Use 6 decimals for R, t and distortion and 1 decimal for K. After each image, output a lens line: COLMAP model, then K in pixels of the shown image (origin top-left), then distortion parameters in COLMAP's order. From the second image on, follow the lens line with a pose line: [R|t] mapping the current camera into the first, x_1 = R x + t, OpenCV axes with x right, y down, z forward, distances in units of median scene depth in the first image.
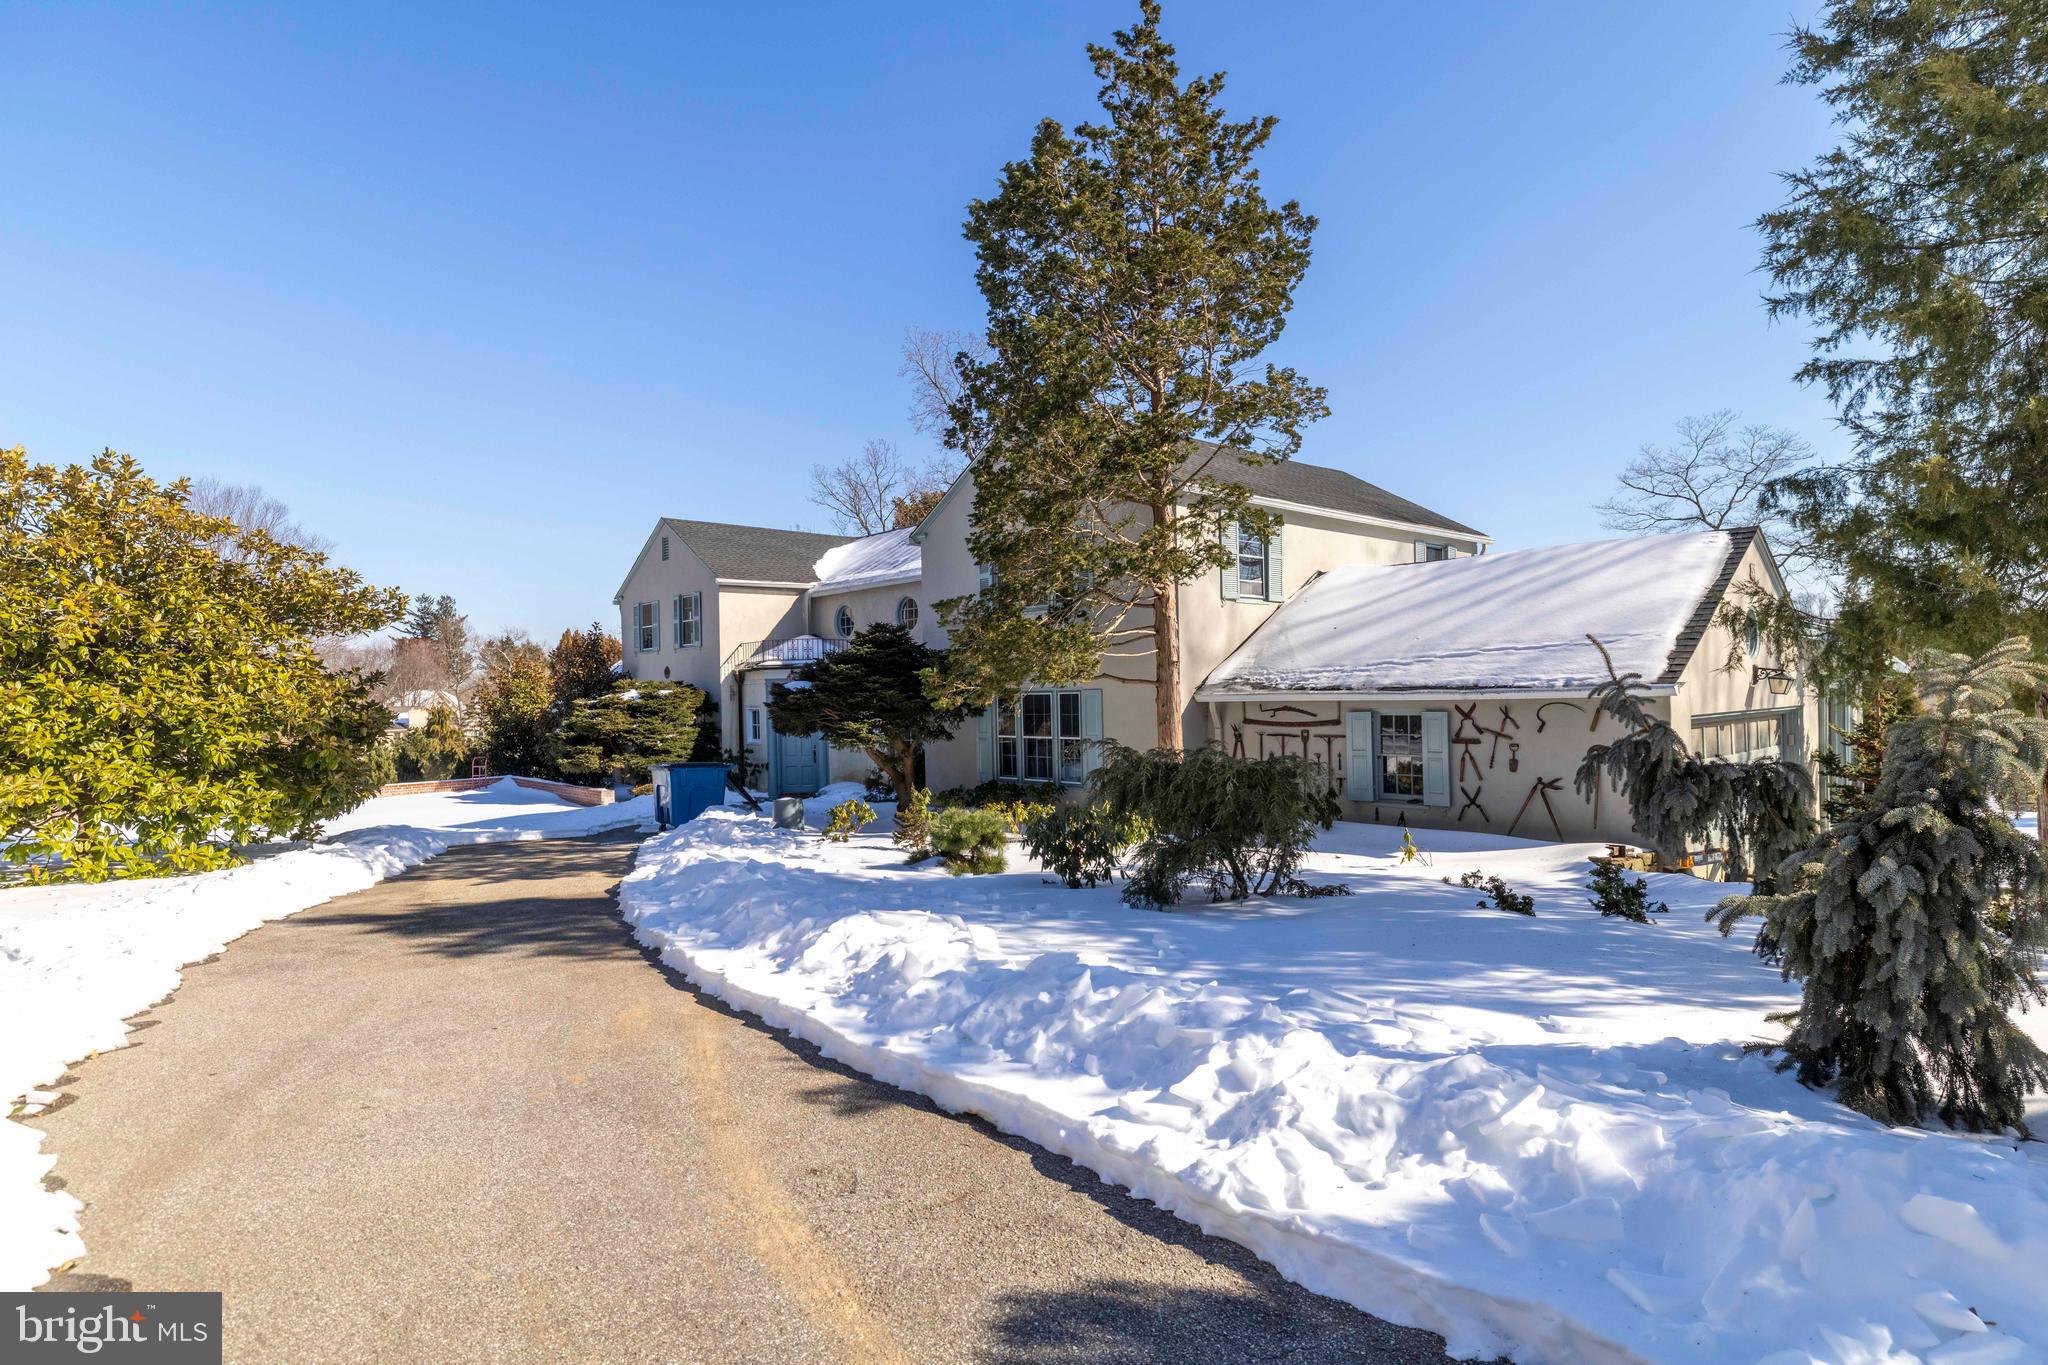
lens RADIAL K [[1079.8, 0, 1022.4], [0, 1079.8, 686.3], [0, 0, 1]] dist [0.023000, 0.000107]
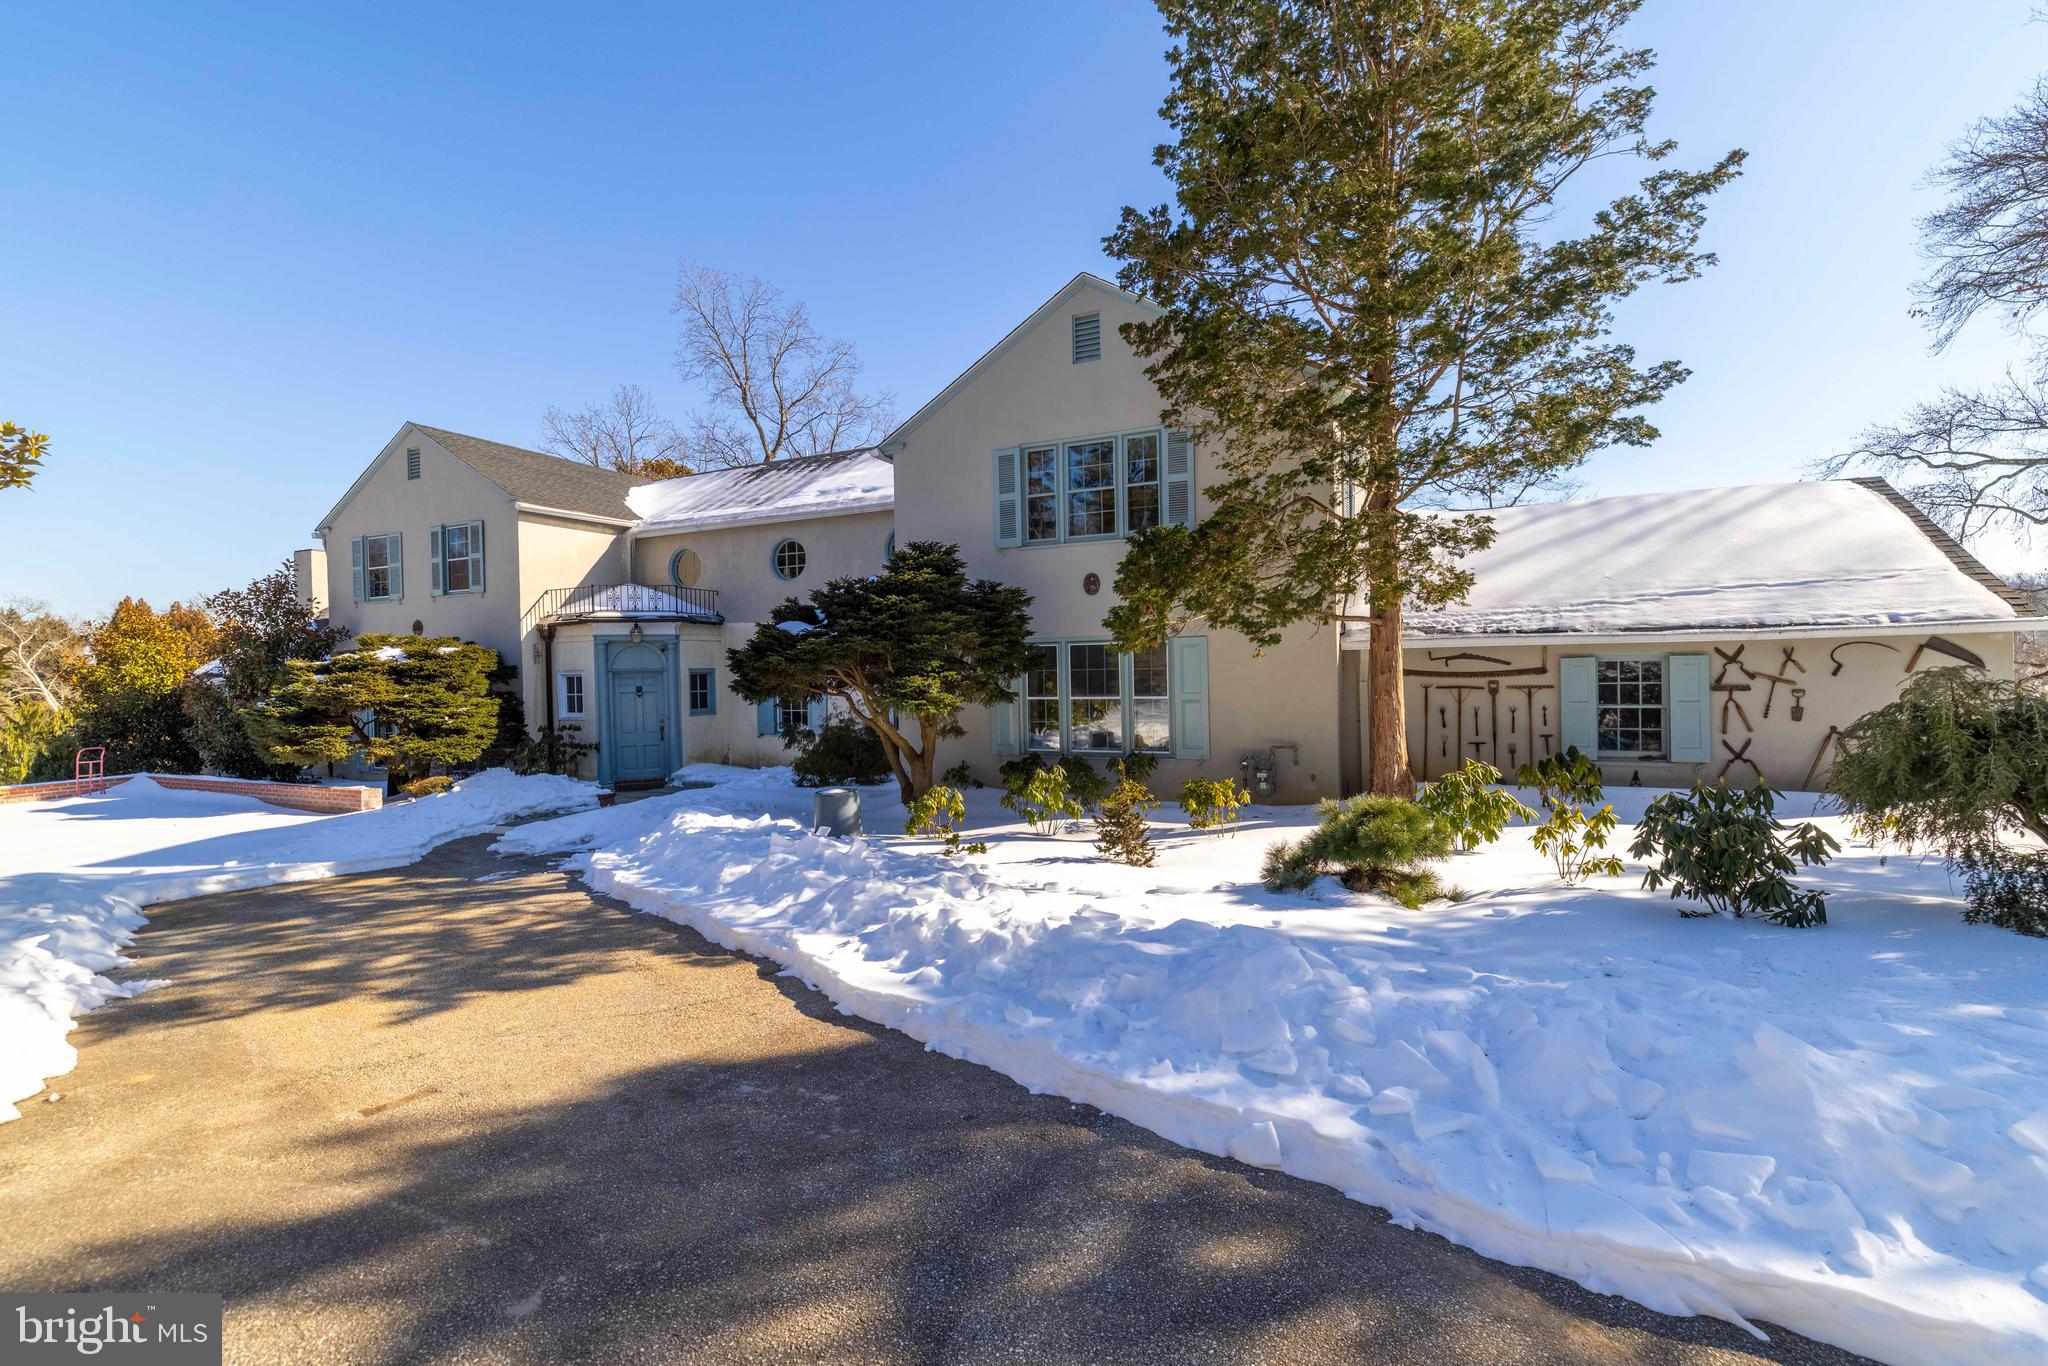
lens RADIAL K [[899.3, 0, 1025.5], [0, 899.3, 678.7], [0, 0, 1]] dist [0.002847, 0.000019]
pose [[0.917415, -0.001621, 0.397927, -0.218149], [-0.001161, 0.999977, 0.006751, 0.020600], [-0.397929, -0.006656, 0.917392, 0.294765]]
